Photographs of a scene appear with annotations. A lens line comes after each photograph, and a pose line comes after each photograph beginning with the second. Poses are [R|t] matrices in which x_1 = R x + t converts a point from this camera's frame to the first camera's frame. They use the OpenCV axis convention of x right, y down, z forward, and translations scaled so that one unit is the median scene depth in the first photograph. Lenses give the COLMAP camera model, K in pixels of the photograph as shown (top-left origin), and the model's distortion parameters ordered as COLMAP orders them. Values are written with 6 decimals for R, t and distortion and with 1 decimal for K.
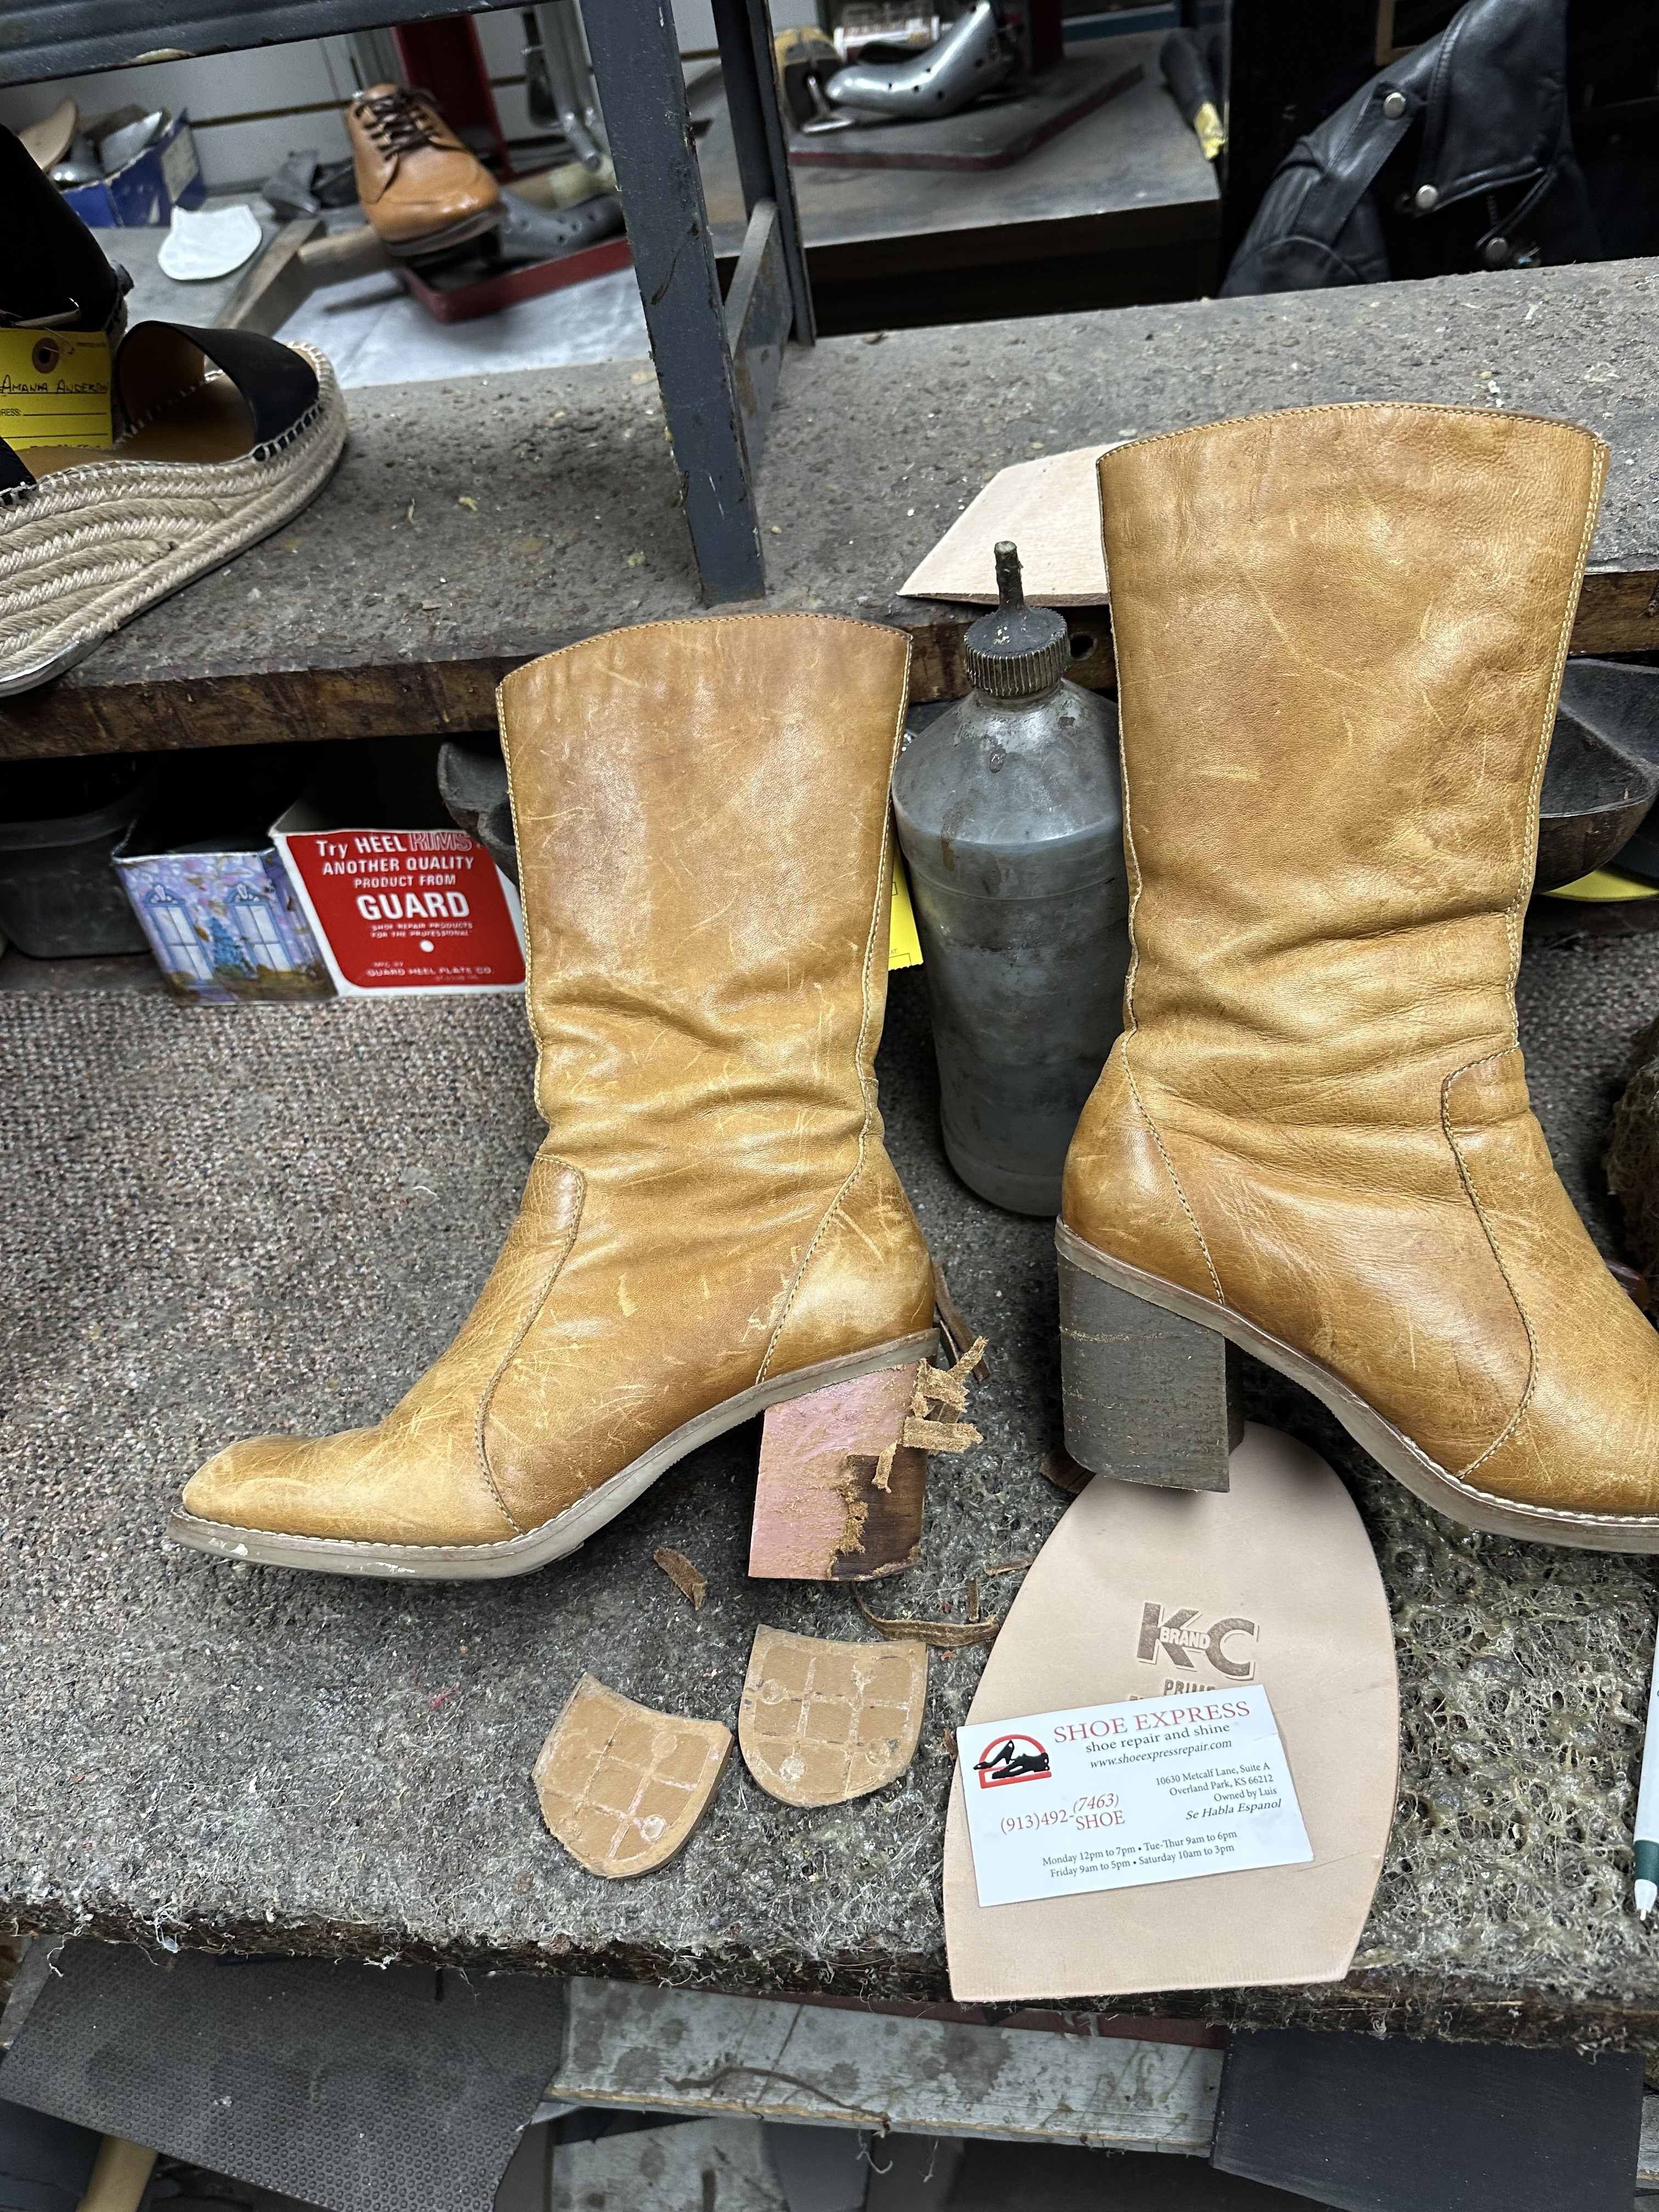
lens RADIAL K [[1616.8, 0, 855.2], [0, 1616.8, 1099.7], [0, 0, 1]] dist [0.001660, -0.014451]
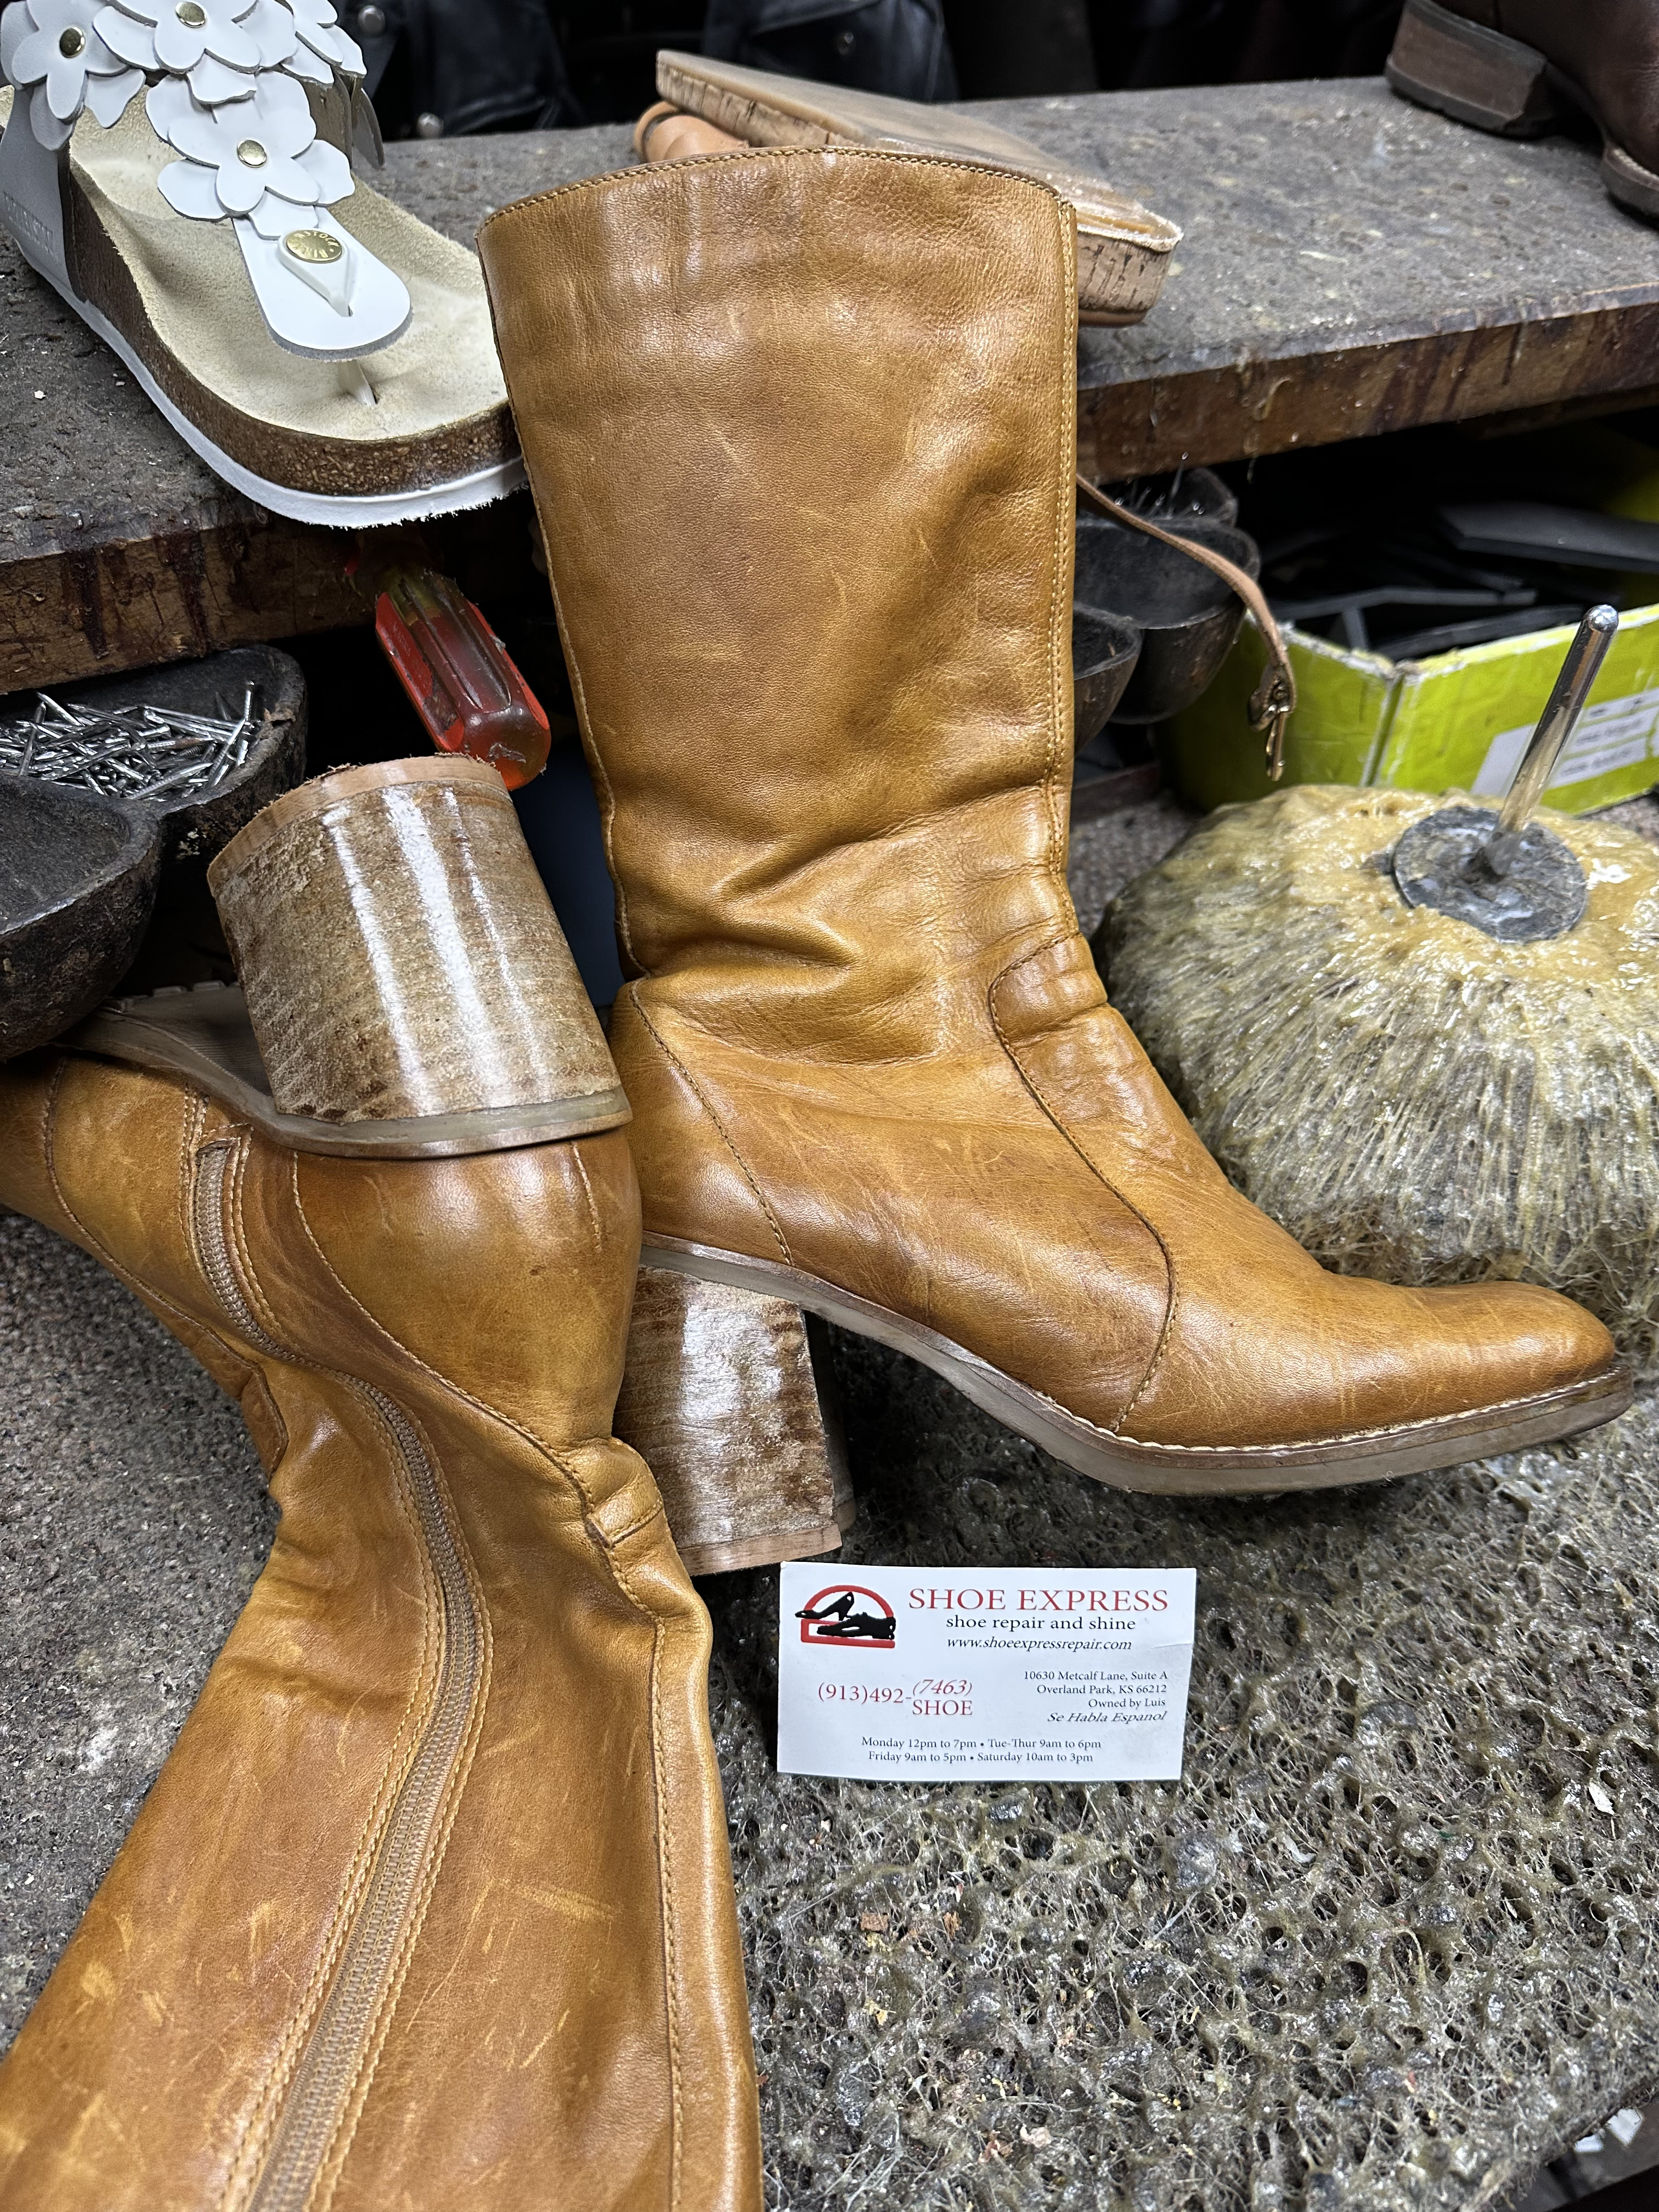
lens RADIAL K [[1603.9, 0, 829.5], [0, 1603.9, 1106.0], [0, 0, 1]] dist [-0.004889, -0.009455]
pose [[0.814286, -0.272347, 0.512606, -0.145370], [0.281116, 0.957653, 0.062241, -0.059694], [-0.507850, 0.093420, 0.856365, 0.440156]]
